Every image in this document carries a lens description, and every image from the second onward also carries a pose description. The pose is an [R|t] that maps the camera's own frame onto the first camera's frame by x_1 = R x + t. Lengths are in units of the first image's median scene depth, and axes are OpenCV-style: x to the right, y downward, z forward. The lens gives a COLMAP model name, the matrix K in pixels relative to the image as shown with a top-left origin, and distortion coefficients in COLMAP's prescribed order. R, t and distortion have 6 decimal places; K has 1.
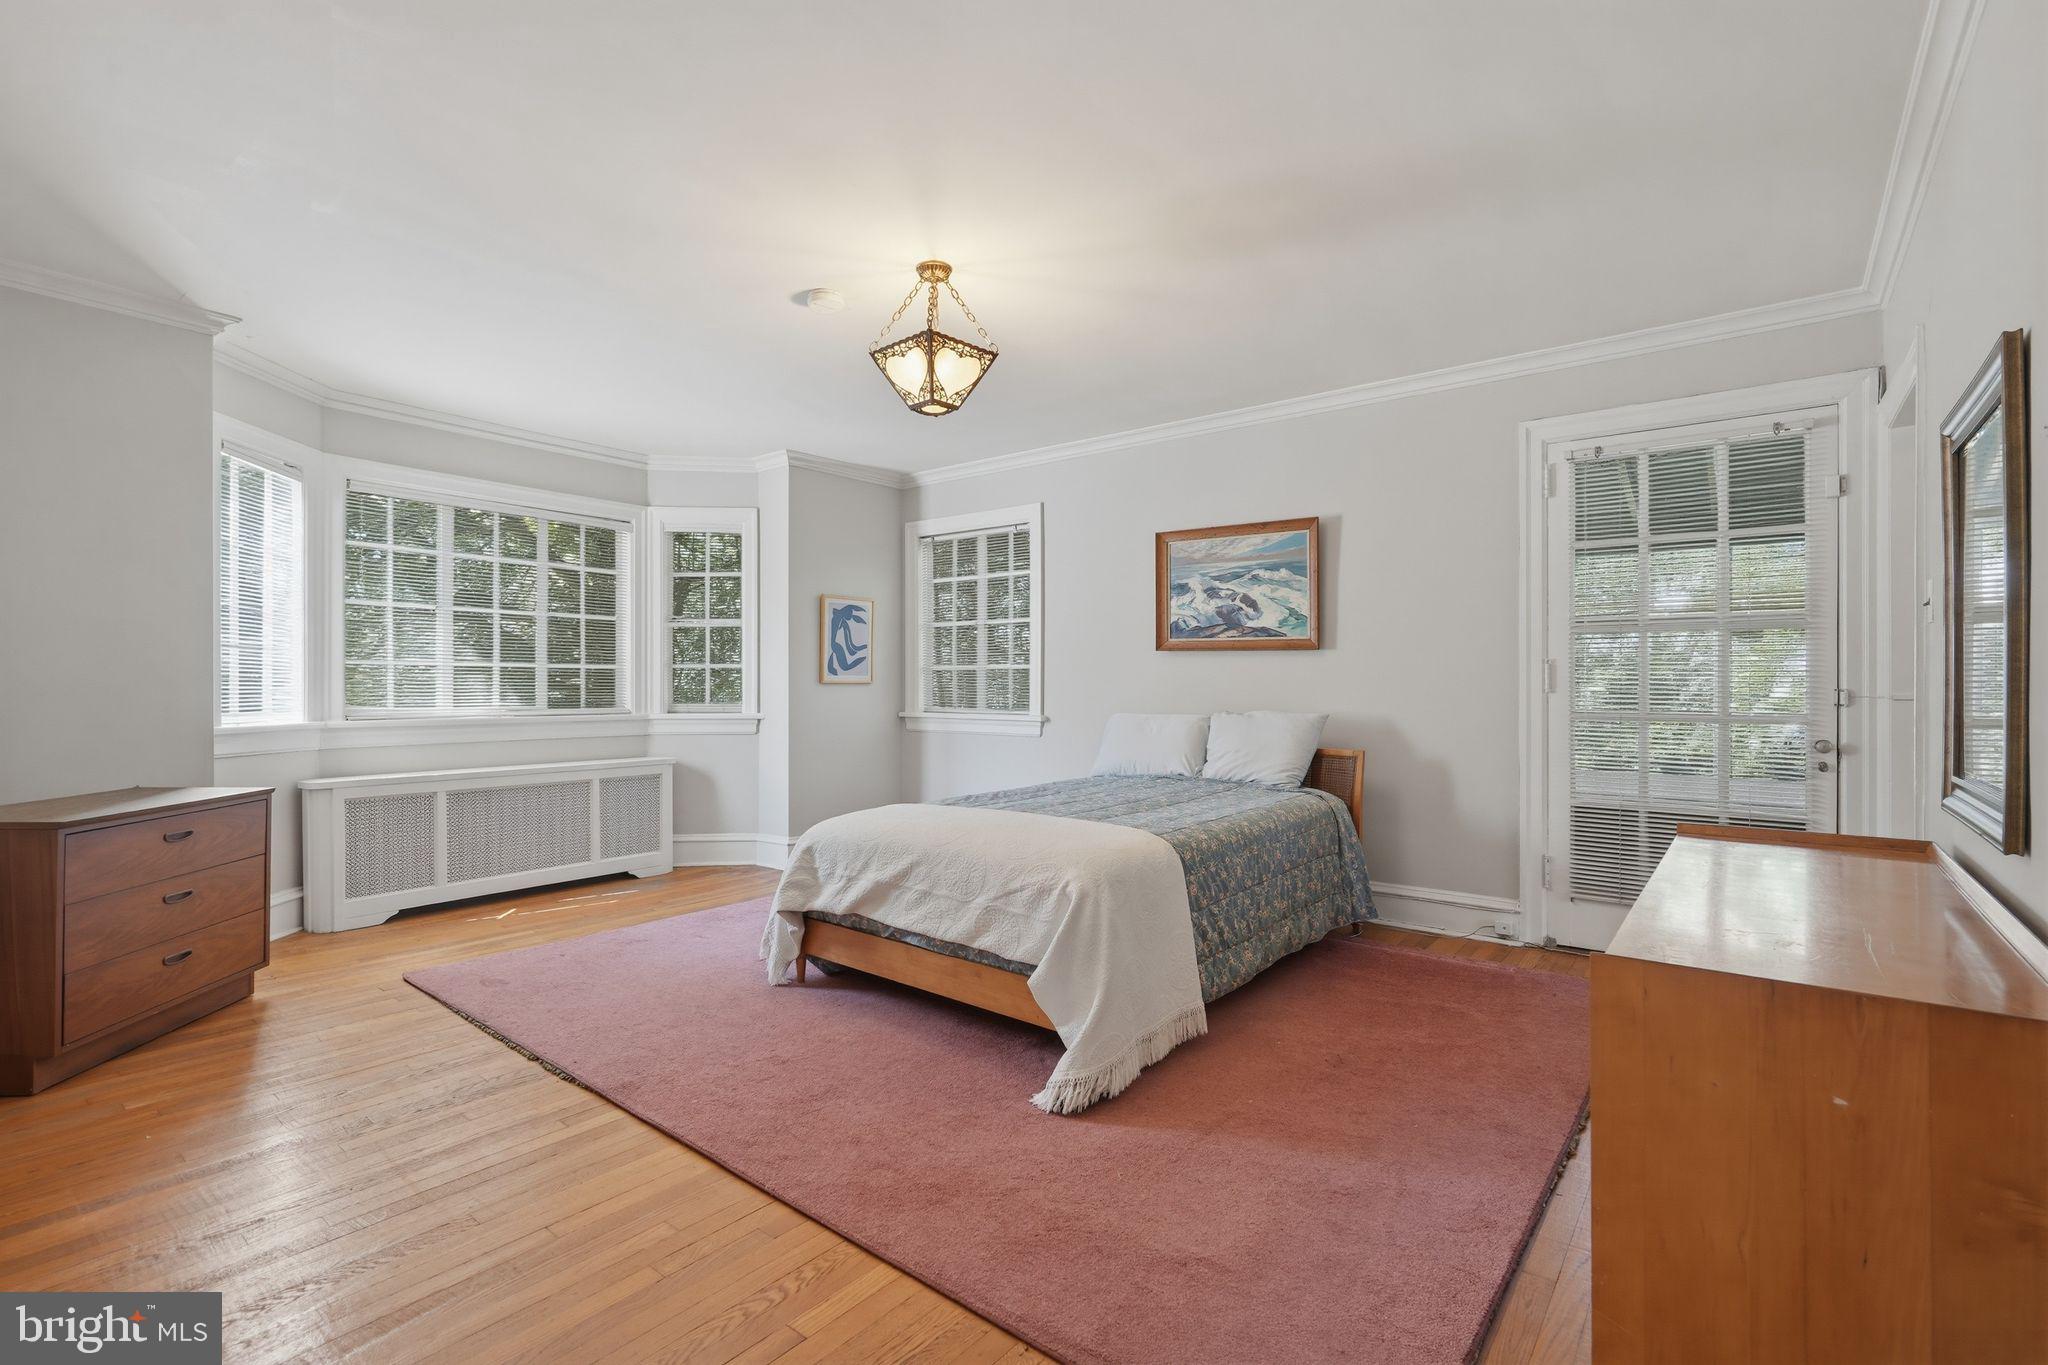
lens RADIAL K [[937.3, 0, 1017.4], [0, 937.3, 680.4], [0, 0, 1]] dist [-0.000229, 0.000909]
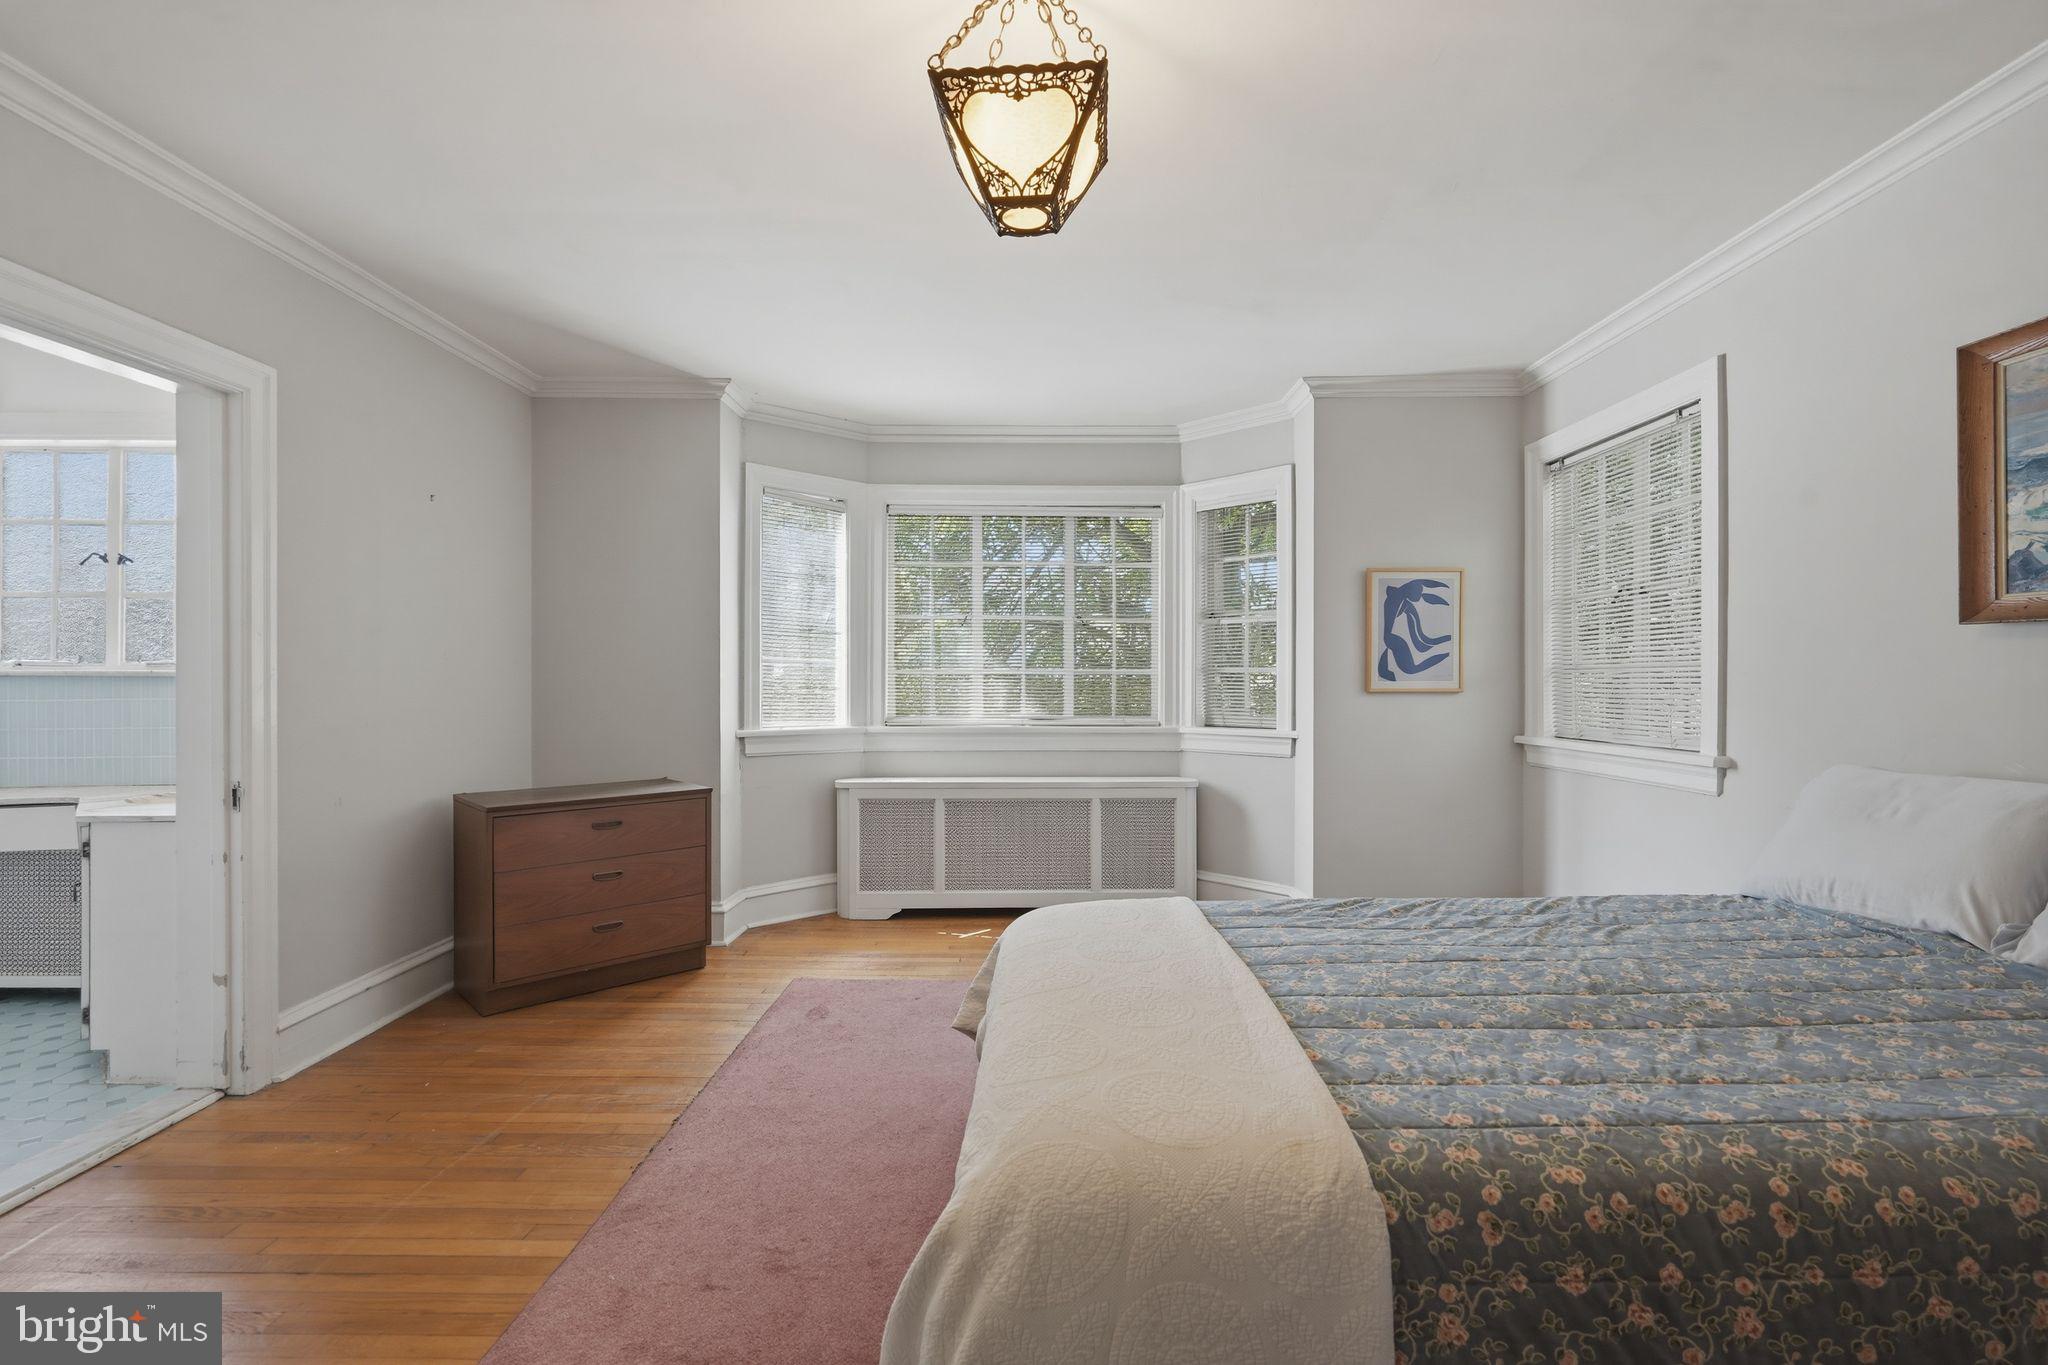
lens RADIAL K [[937.3, 0, 1031.3], [0, 937.3, 680.4], [0, 0, 1]] dist [-0.000229, 0.000909]
pose [[0.623566, -0.003077, -0.781764, 0.196458], [0.005008, 0.999987, 0.000058, -0.007321], [0.781754, -0.003951, 0.623574, 0.364493]]
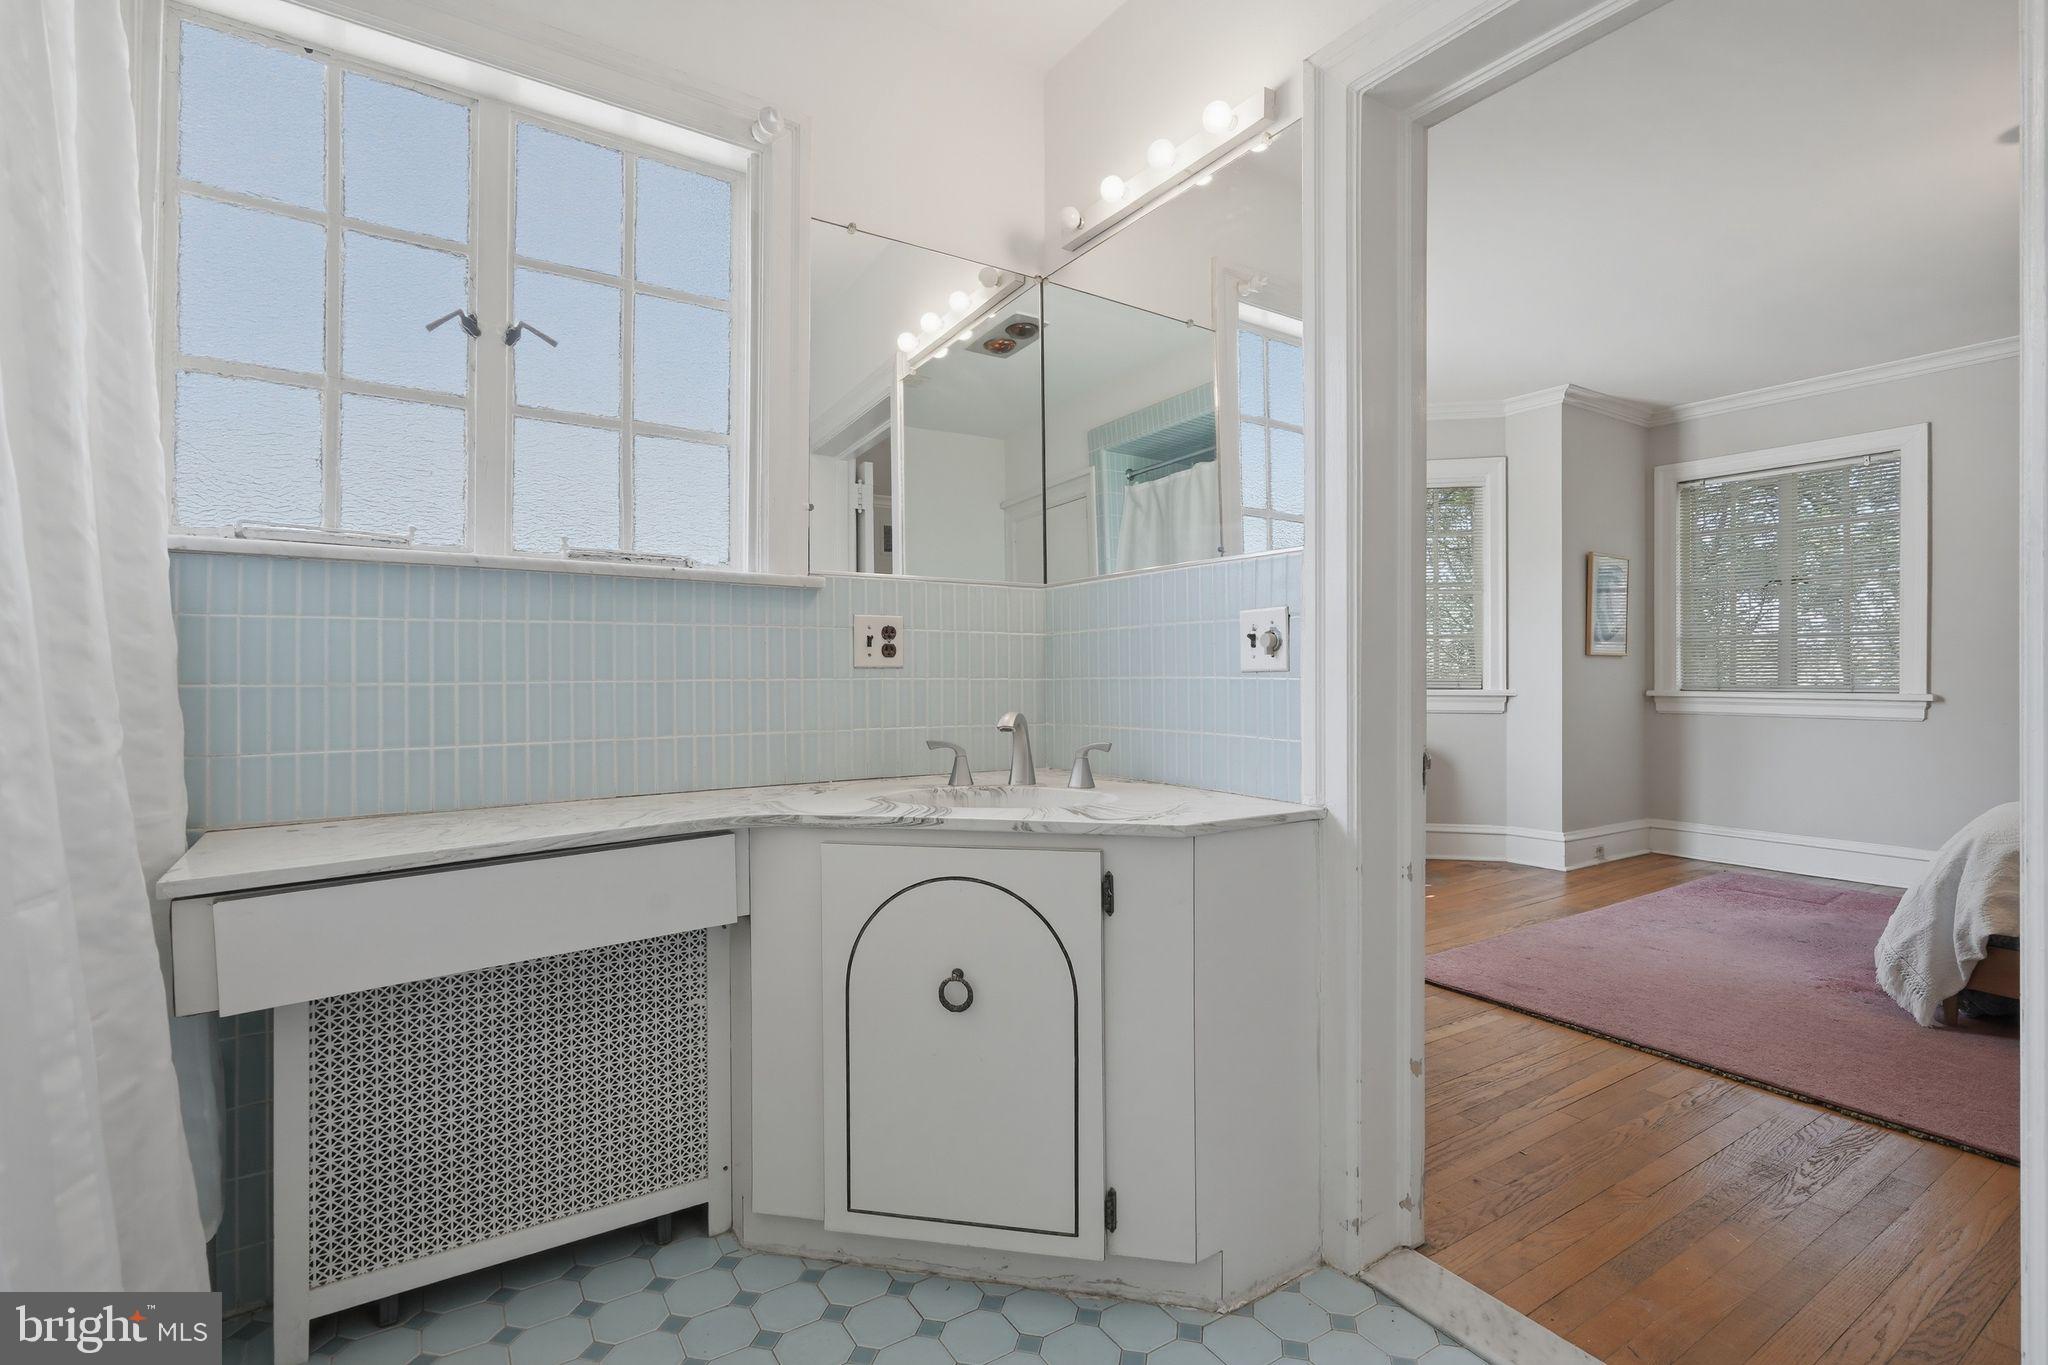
lens RADIAL K [[937.3, 0, 1026.1], [0, 937.3, 688.2], [0, 0, 1]] dist [-0.000229, 0.000909]
pose [[0.953030, 0.005425, -0.302826, -0.453531], [-0.000160, 0.999848, 0.017406, 0.019059], [0.302874, -0.016539, 0.952887, 0.023063]]
